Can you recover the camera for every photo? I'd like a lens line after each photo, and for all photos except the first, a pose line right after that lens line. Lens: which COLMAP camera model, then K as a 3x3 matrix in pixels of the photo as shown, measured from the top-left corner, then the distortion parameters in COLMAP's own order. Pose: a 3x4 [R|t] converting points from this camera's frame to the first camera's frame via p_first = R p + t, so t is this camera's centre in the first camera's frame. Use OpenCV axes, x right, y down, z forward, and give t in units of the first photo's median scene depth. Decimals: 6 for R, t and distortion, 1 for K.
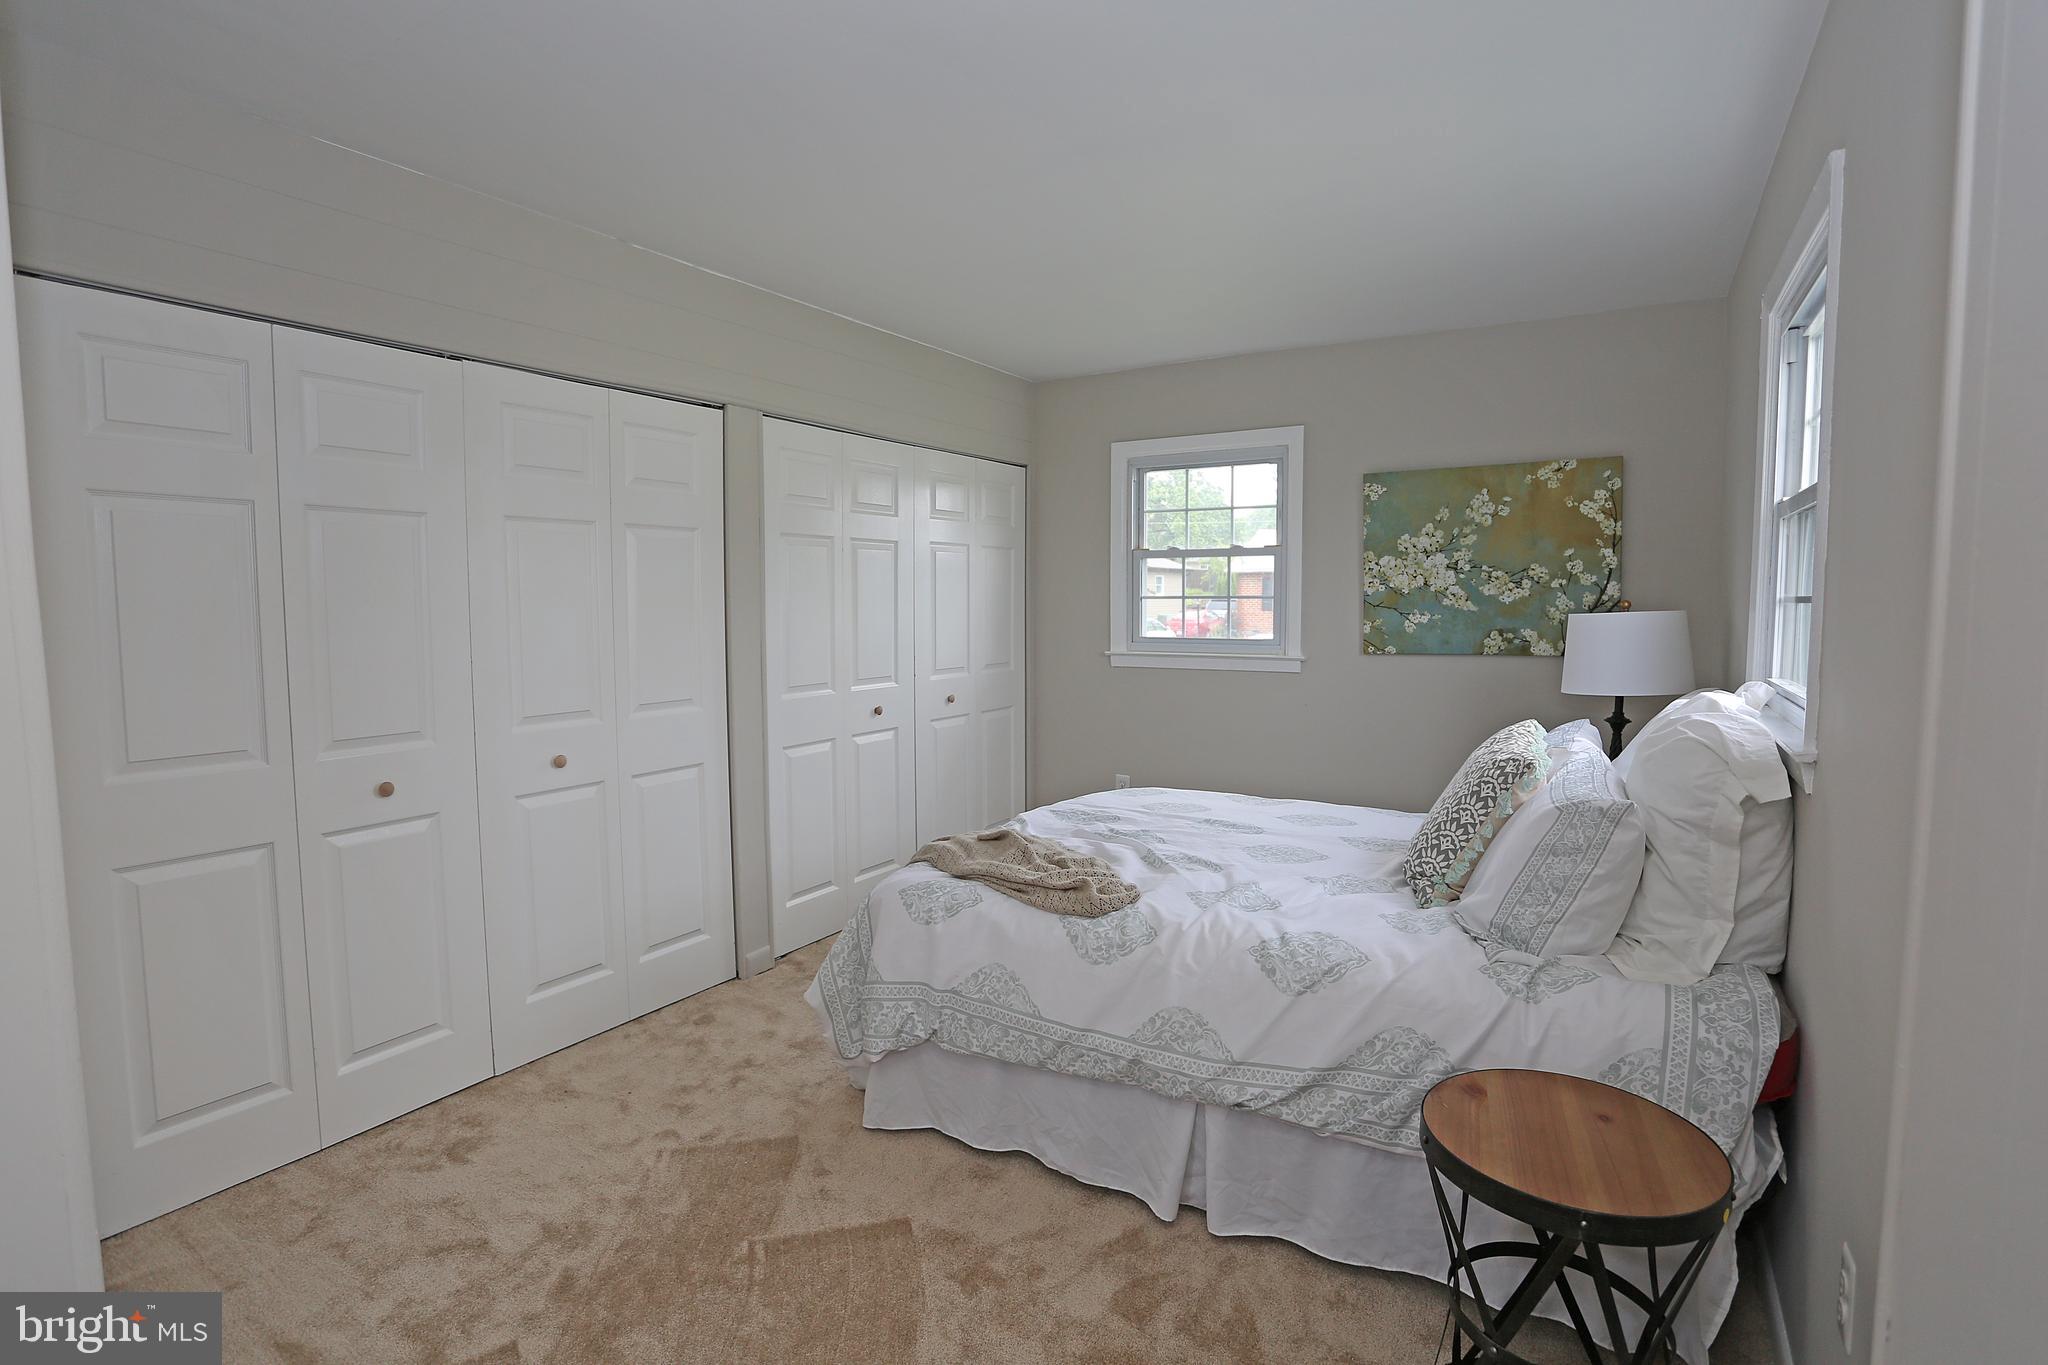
lens RADIAL K [[998.6, 0, 1014.5], [0, 998.6, 672.1], [0, 0, 1]] dist [-0.057655, 0.016205]
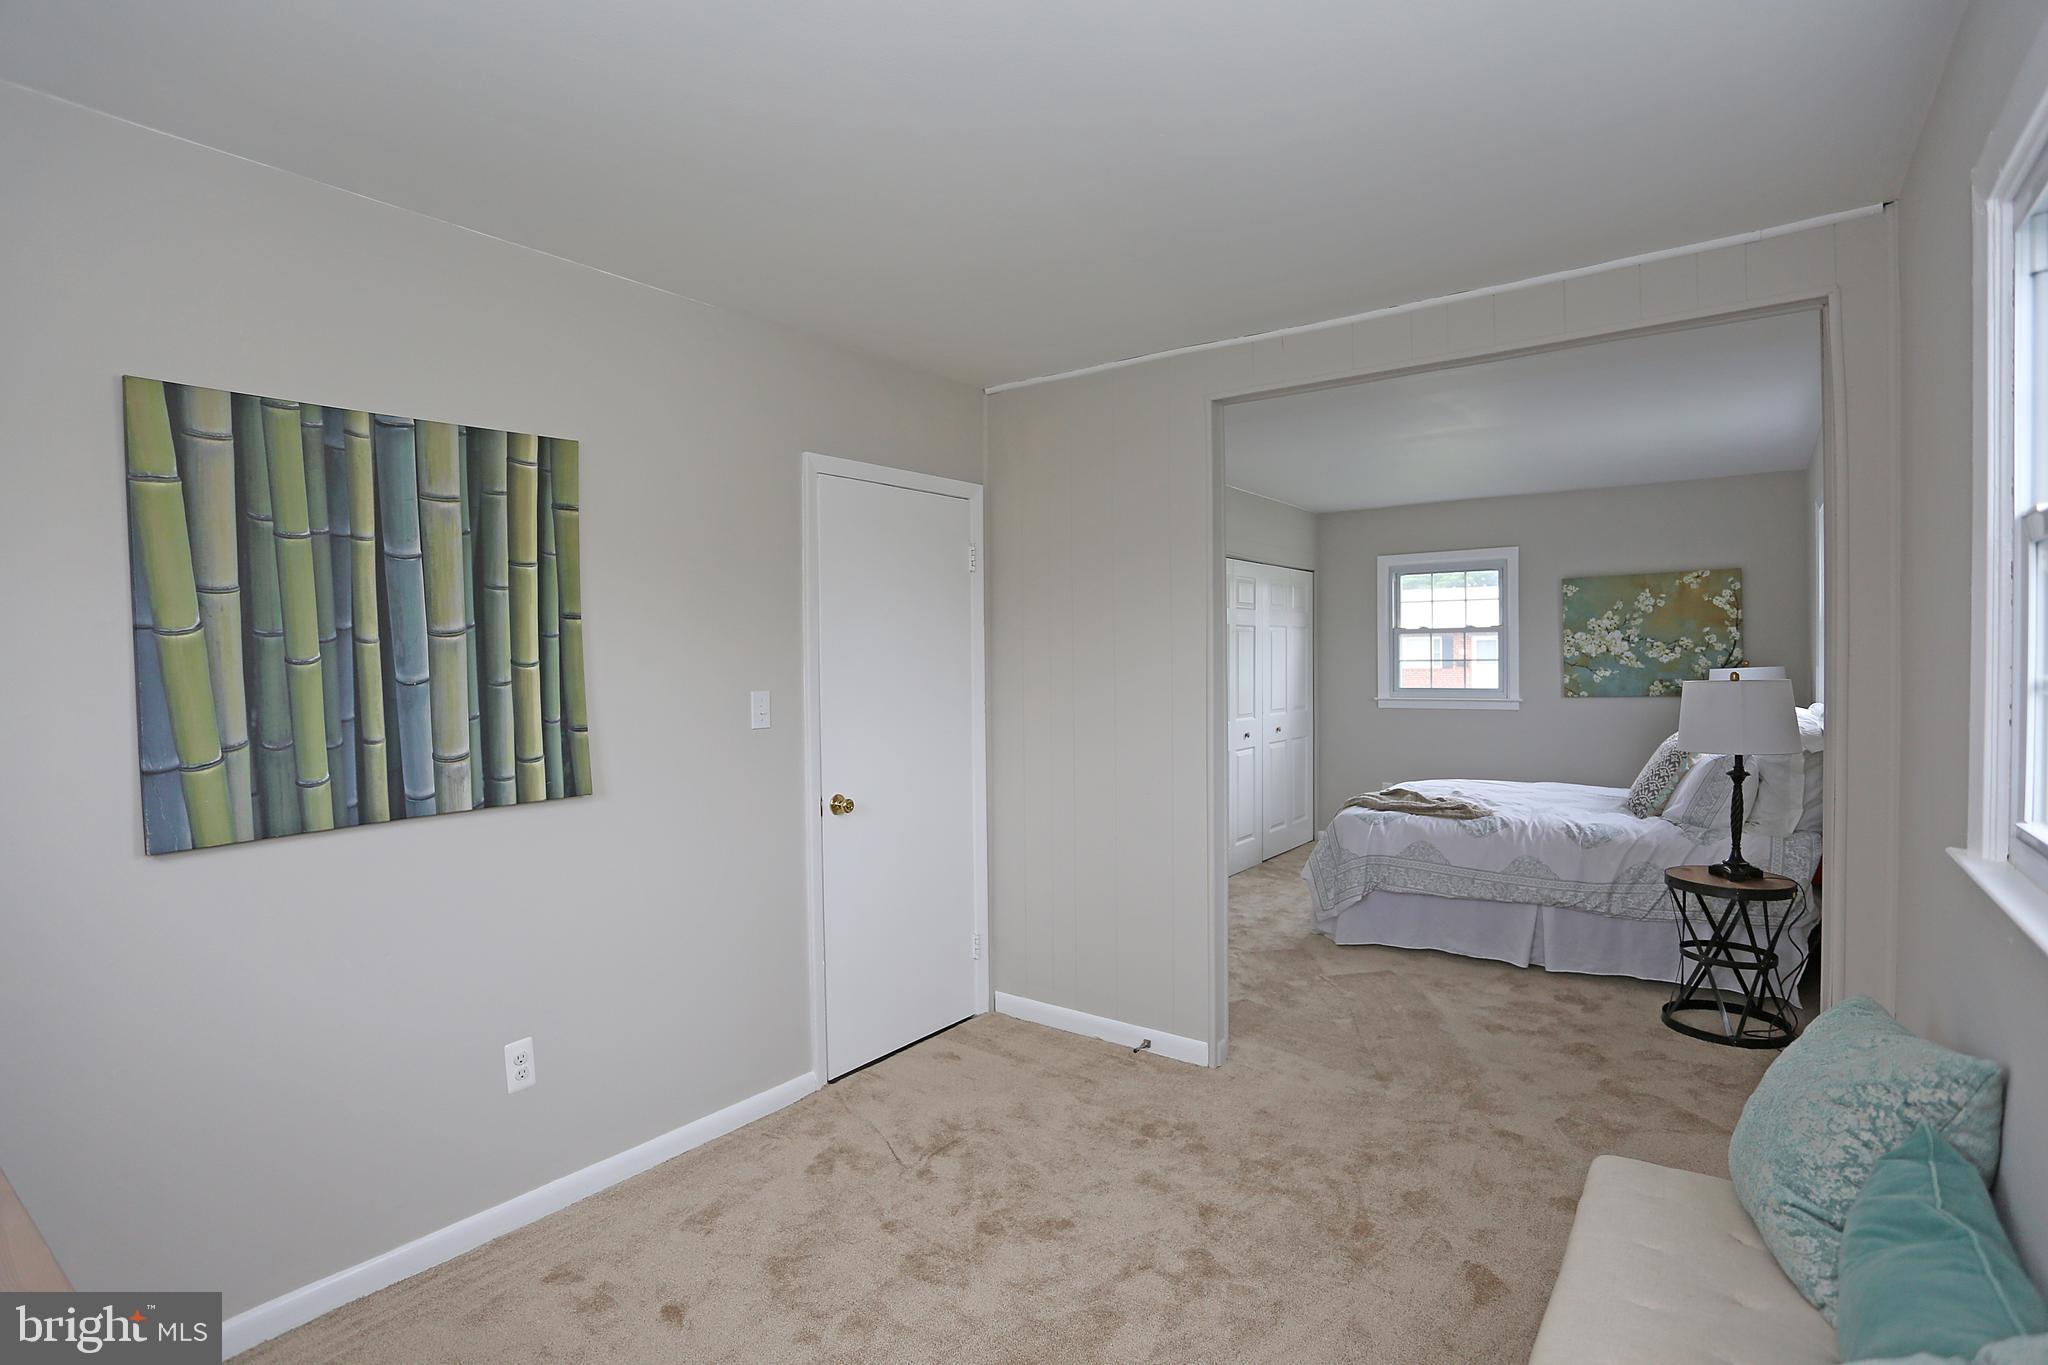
lens RADIAL K [[998.6, 0, 1005.2], [0, 998.6, 676.7], [0, 0, 1]] dist [-0.057655, 0.016205]
pose [[0.995092, -0.007135, -0.098696, -0.369910], [0.001593, 0.998423, -0.056117, 0.035536], [0.098940, 0.055684, 0.993534, -0.606068]]
